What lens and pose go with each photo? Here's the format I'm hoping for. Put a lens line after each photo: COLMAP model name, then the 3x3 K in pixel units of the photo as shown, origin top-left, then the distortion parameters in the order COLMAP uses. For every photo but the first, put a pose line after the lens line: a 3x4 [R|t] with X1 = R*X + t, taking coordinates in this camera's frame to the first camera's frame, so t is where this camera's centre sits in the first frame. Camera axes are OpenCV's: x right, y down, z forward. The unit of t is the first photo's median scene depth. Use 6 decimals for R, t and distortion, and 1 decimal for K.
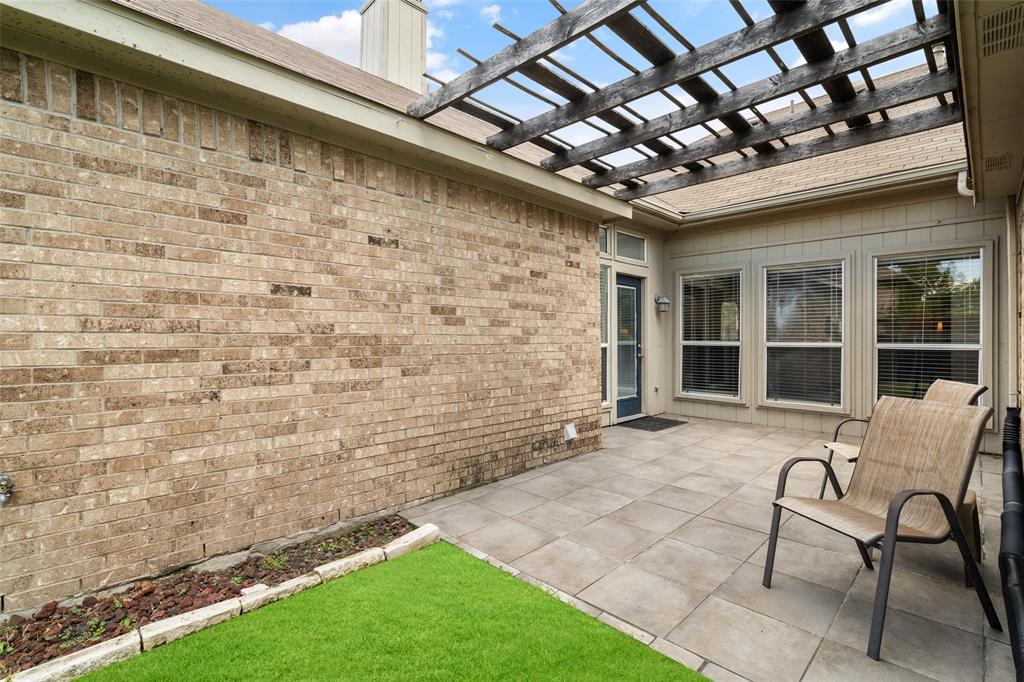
lens RADIAL K [[469.4, 0, 512.0], [0, 469.4, 341.0], [0, 0, 1]] dist [0.000445, -0.000170]
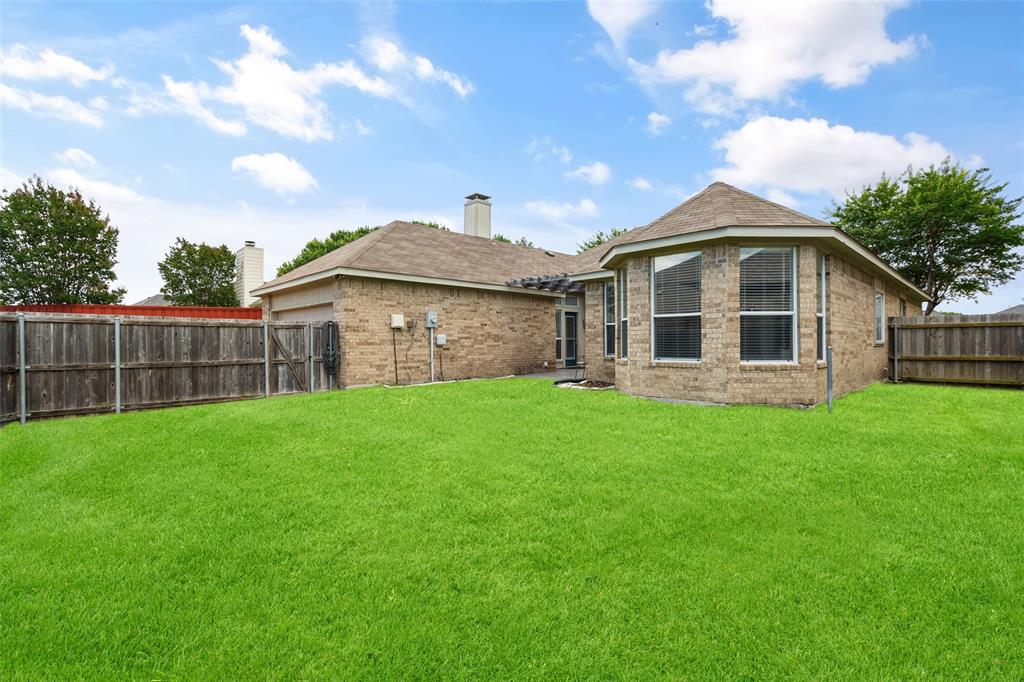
lens RADIAL K [[469.4, 0, 512.0], [0, 469.4, 341.0], [0, 0, 1]] dist [0.000445, -0.000170]
pose [[0.999994, -0.003041, 0.001333, -0.150634], [0.003048, 0.999978, -0.005916, 0.066401], [-0.001315, 0.005920, 0.999982, -2.973306]]
